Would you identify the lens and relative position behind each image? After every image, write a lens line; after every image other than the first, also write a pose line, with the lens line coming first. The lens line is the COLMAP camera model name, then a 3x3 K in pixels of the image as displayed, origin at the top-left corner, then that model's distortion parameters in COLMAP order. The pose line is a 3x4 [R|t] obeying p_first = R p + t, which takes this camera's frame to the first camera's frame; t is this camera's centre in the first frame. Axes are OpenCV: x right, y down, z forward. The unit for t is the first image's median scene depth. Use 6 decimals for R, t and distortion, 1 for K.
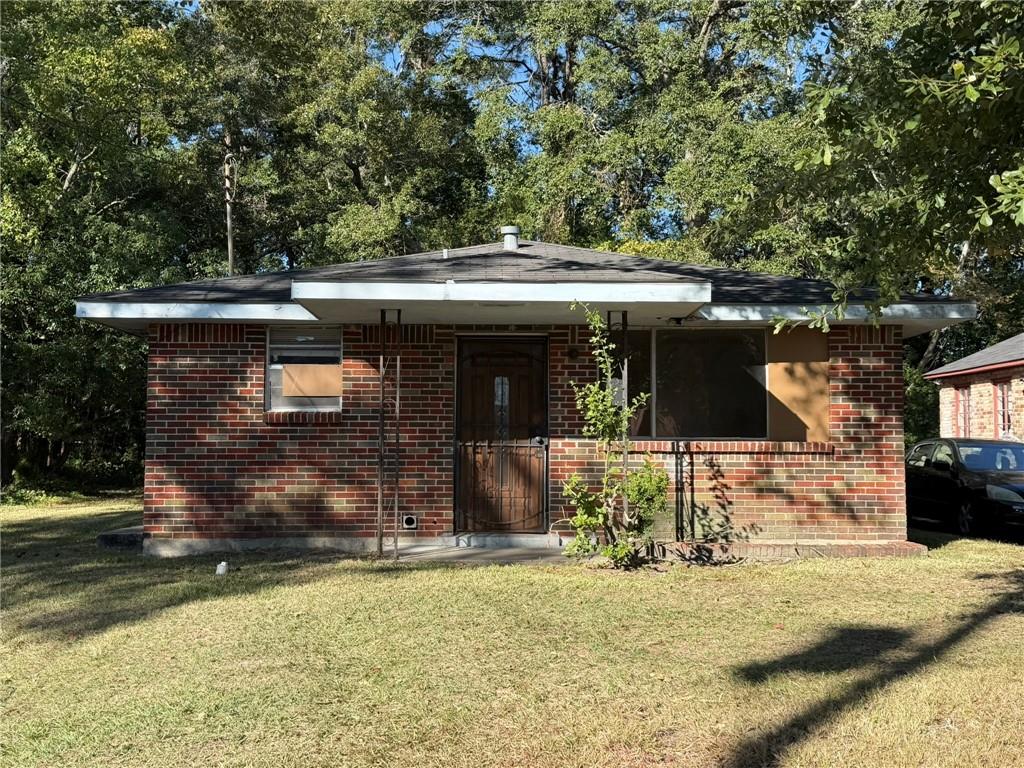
lens RADIAL K [[1080.7, 0, 512.0], [0, 1080.7, 384.0], [0, 0, 1]] dist [0.136866, -0.019519]
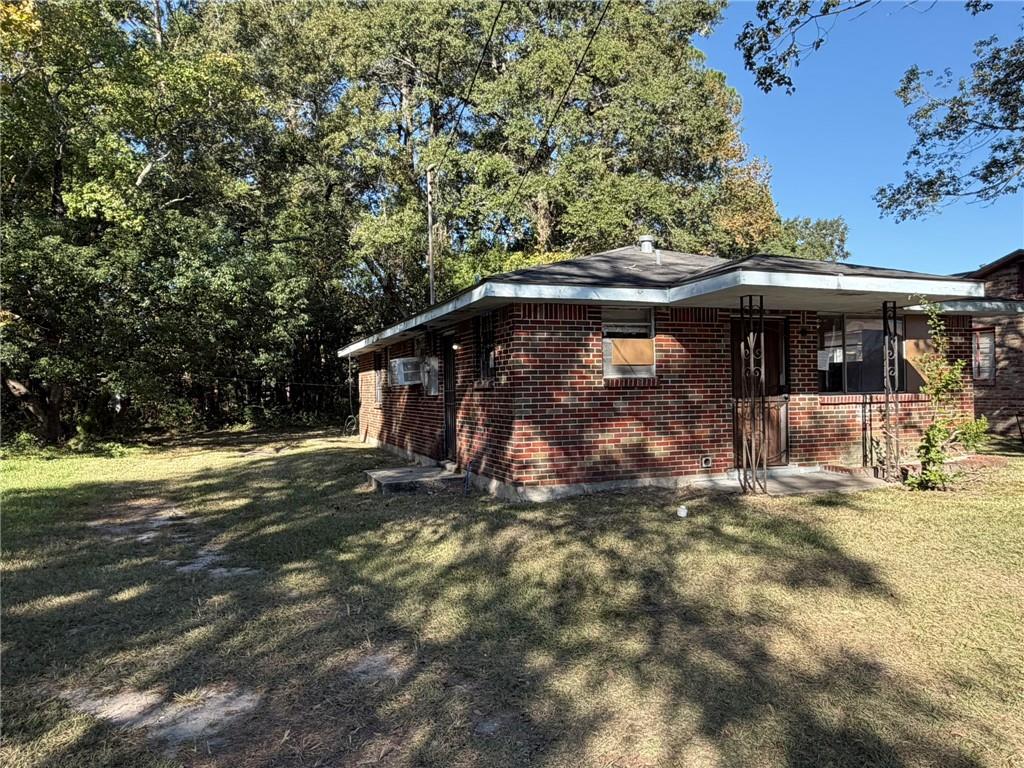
lens RADIAL K [[703.2, 0, 512.0], [0, 703.2, 384.0], [0, 0, 1]] dist [0.005696, 0.002053]
pose [[0.937599, -0.016031, 0.347350, -0.595176], [-0.001439, 0.998749, 0.049978, -0.006610], [-0.347716, -0.047359, 0.936403, 0.302191]]
